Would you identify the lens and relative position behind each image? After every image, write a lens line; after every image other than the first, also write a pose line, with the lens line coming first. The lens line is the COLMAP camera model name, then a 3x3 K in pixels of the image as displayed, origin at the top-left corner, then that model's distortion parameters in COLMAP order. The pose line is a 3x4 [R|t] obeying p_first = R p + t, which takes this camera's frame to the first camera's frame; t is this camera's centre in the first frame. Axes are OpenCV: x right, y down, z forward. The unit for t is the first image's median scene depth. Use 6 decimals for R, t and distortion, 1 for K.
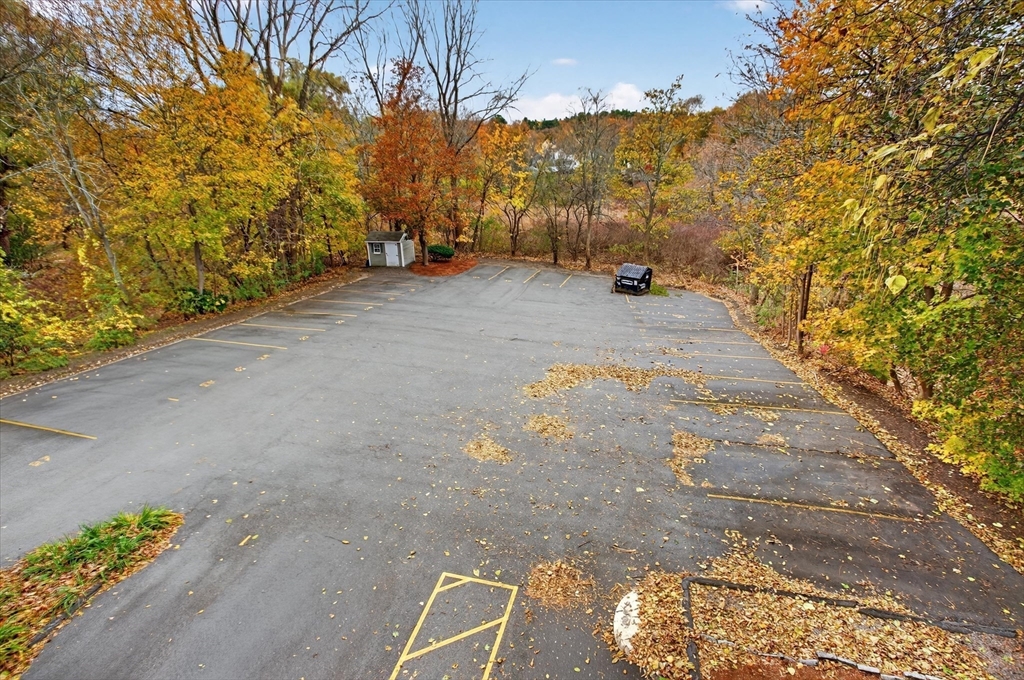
lens RADIAL K [[485.9, 0, 516.3], [0, 485.9, 341.4], [0, 0, 1]] dist [-0.012029, 0.000902]
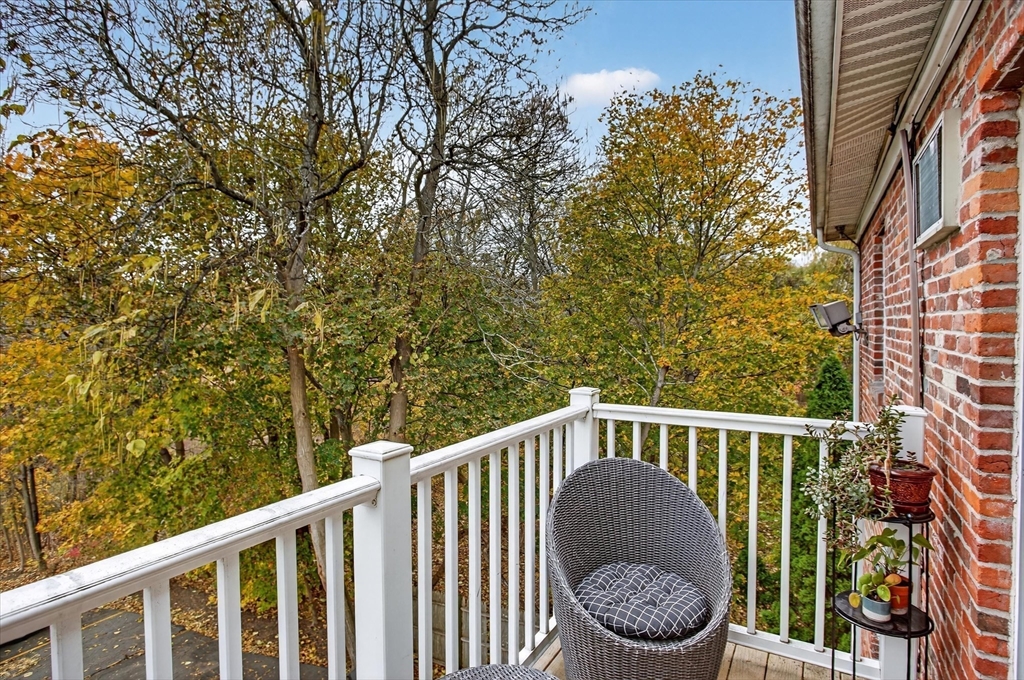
lens RADIAL K [[542.2, 0, 508.8], [0, 542.2, 348.5], [0, 0, 1]] dist [-0.011855, 0.001983]
pose [[0.277011, -0.015477, 0.960742, -0.096114], [0.341309, 0.936250, -0.083327, 0.043542], [-0.898205, 0.350993, 0.264634, -0.100054]]
